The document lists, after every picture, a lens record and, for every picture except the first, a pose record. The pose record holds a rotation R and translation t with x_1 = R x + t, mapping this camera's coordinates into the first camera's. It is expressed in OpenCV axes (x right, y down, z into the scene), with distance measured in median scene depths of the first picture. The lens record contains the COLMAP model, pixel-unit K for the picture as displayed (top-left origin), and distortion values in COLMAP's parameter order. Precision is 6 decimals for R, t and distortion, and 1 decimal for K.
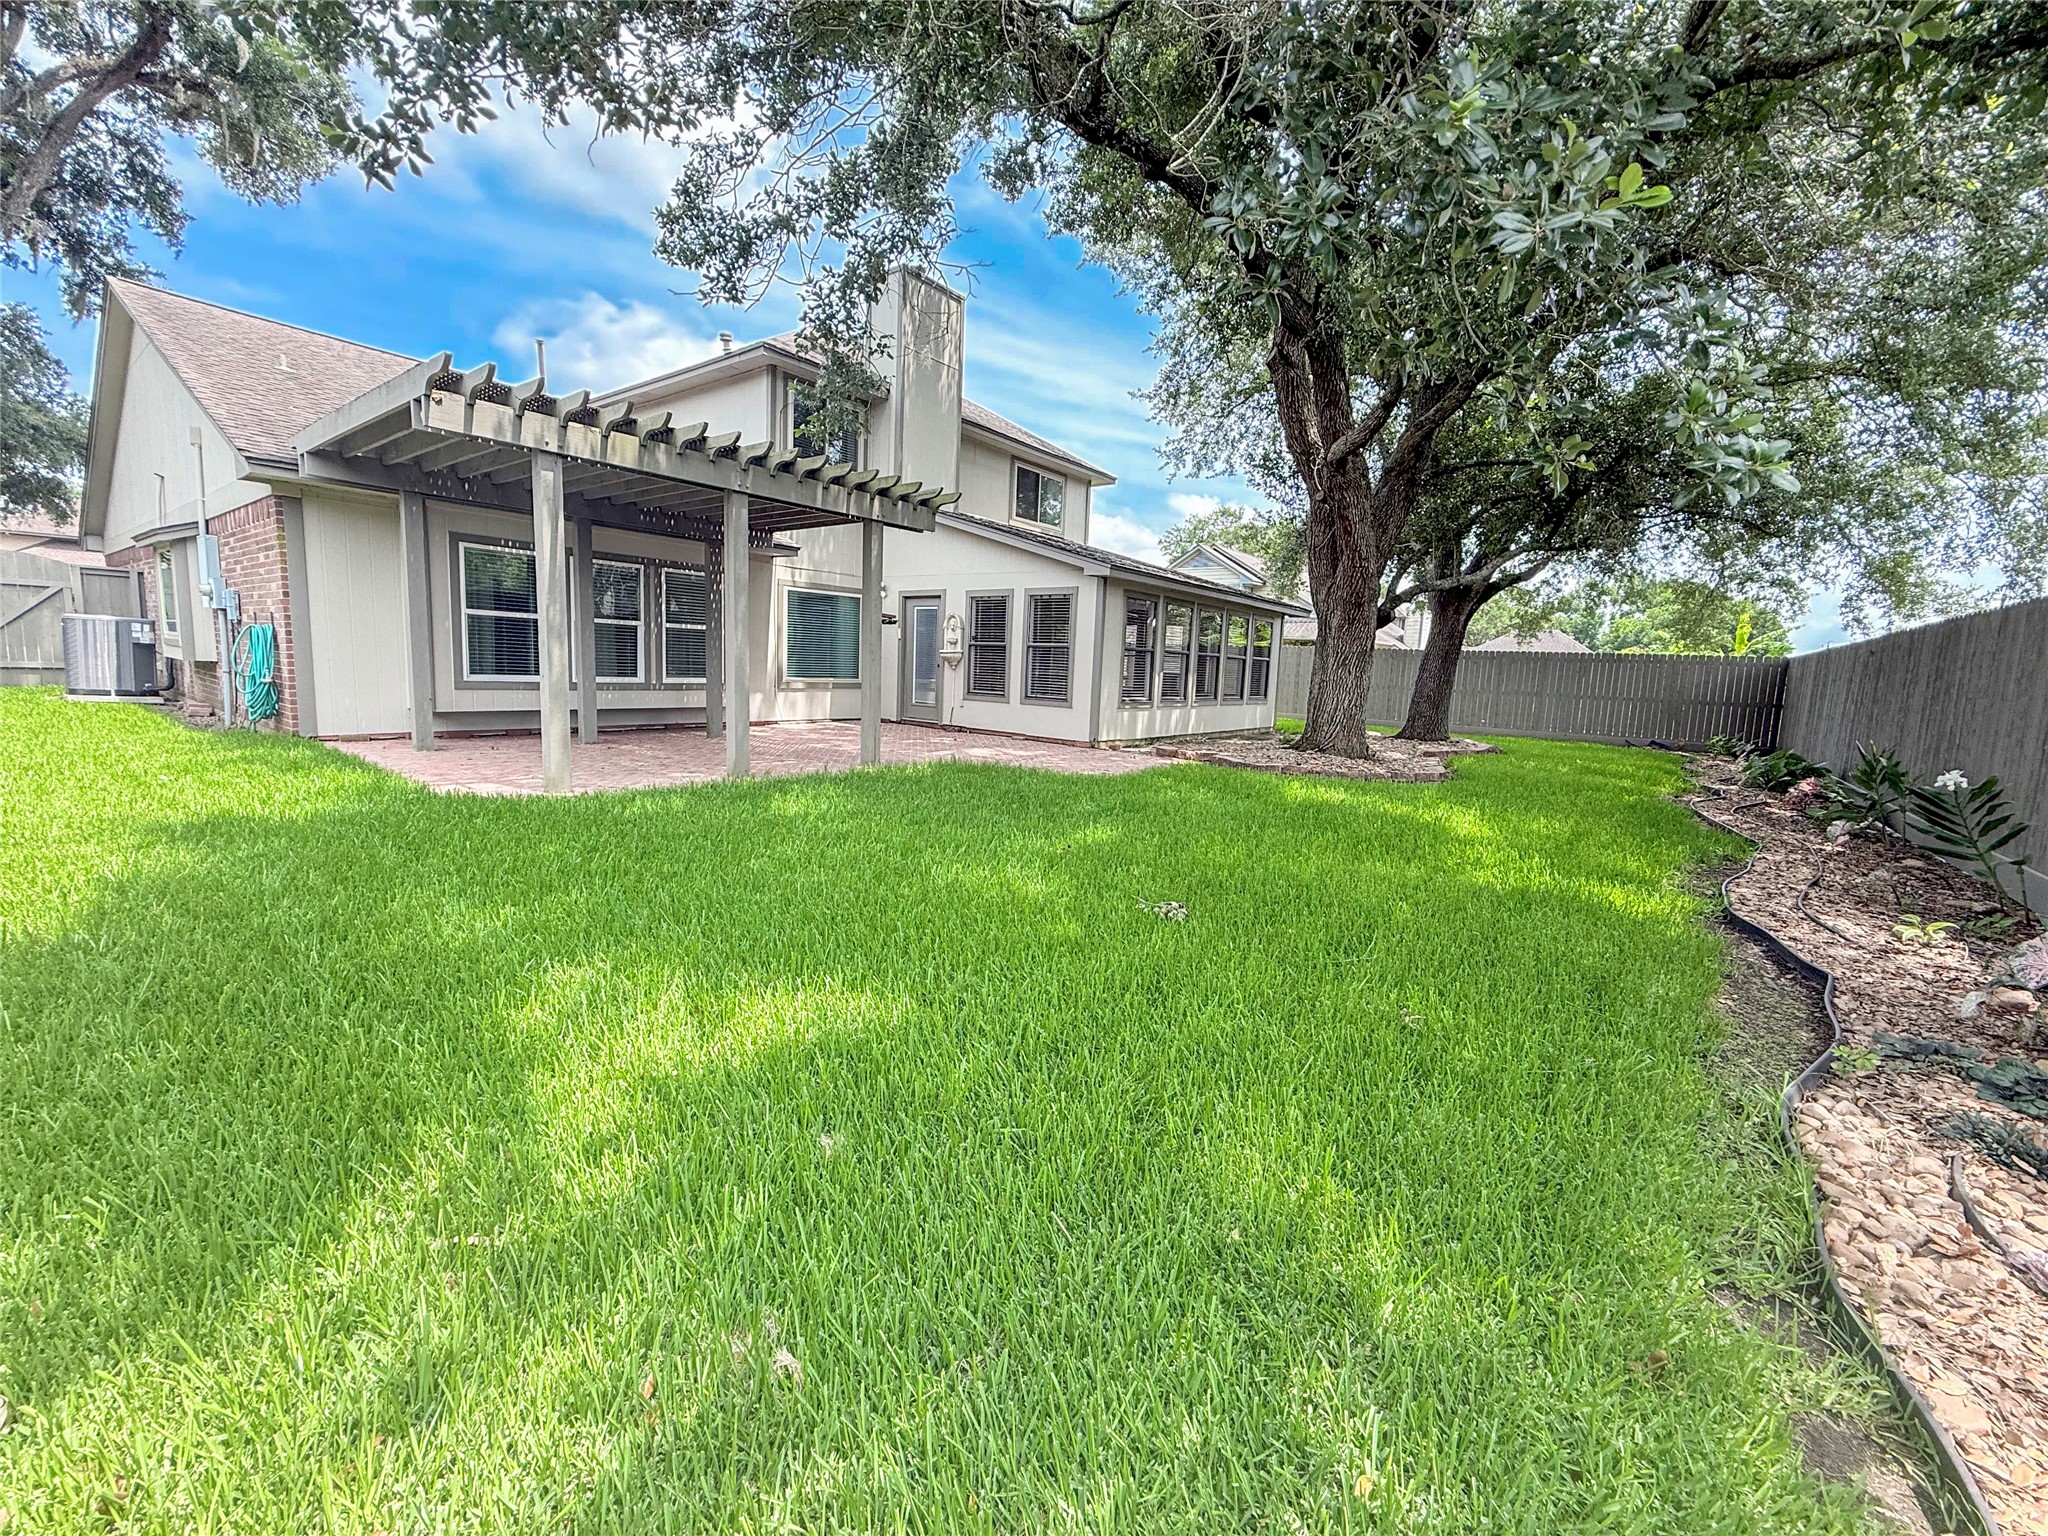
lens RADIAL K [[819.7, 0, 1030.6], [0, 819.7, 765.1], [0, 0, 1]] dist [0.001525, -0.000312]
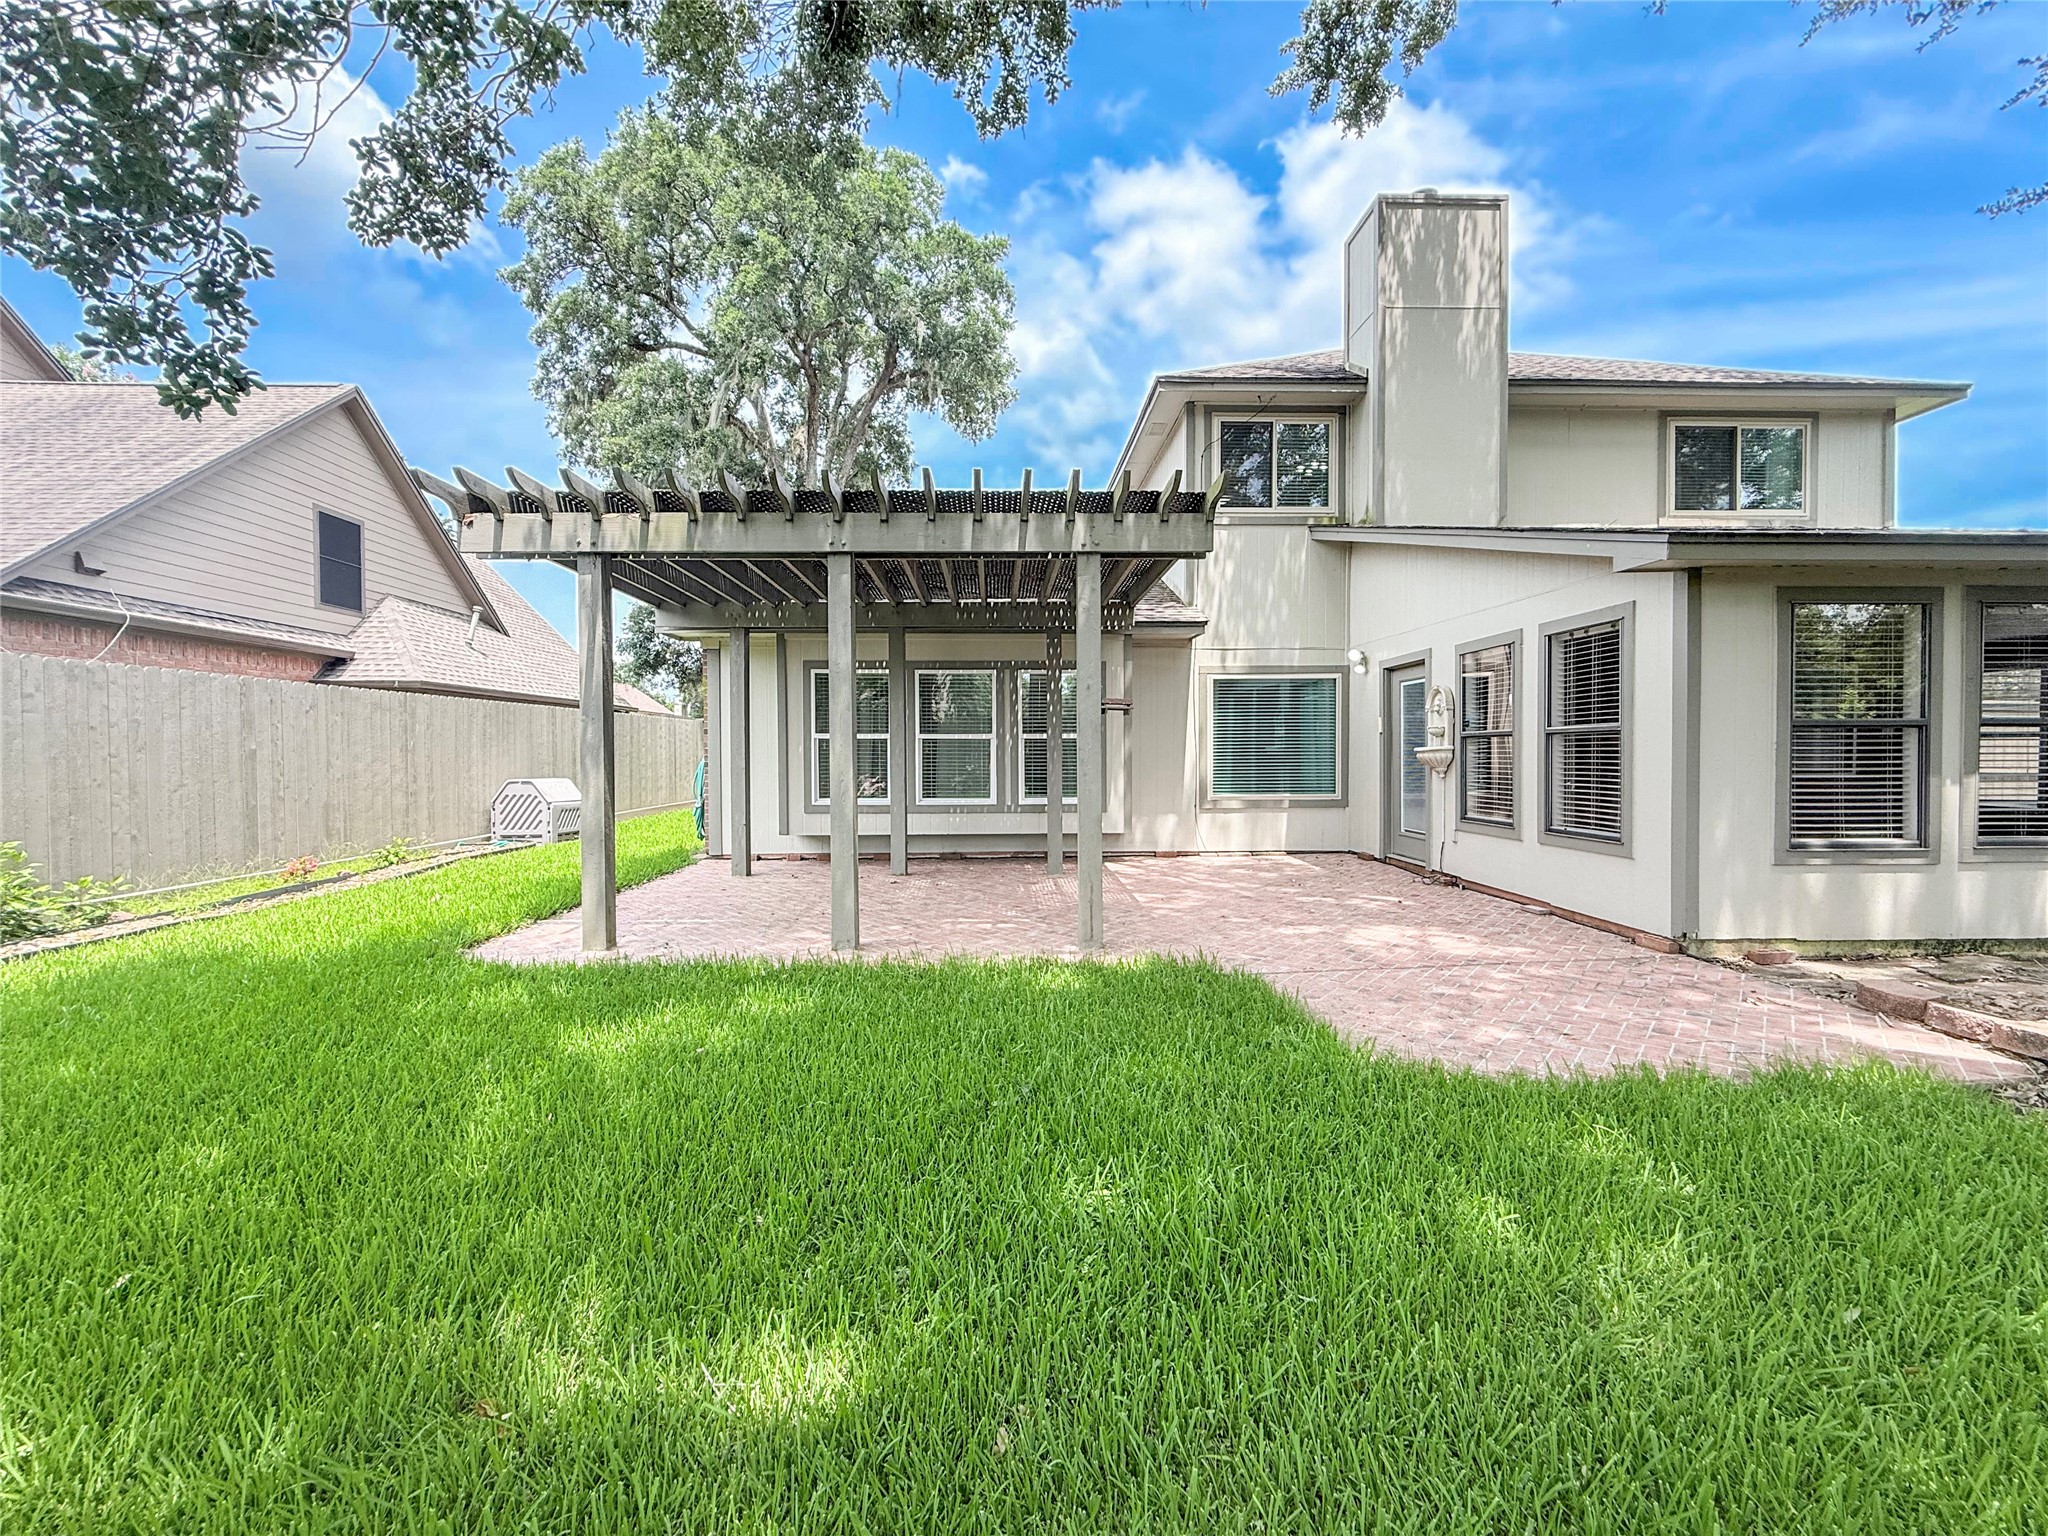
lens RADIAL K [[819.7, 0, 1017.4], [0, 819.7, 767.6], [0, 0, 1]] dist [0.001525, -0.000312]
pose [[0.632611, -0.031392, -0.773833, 0.178209], [-0.066597, 0.993272, -0.094737, -0.049816], [0.771601, 0.111466, 0.626264, 0.403584]]
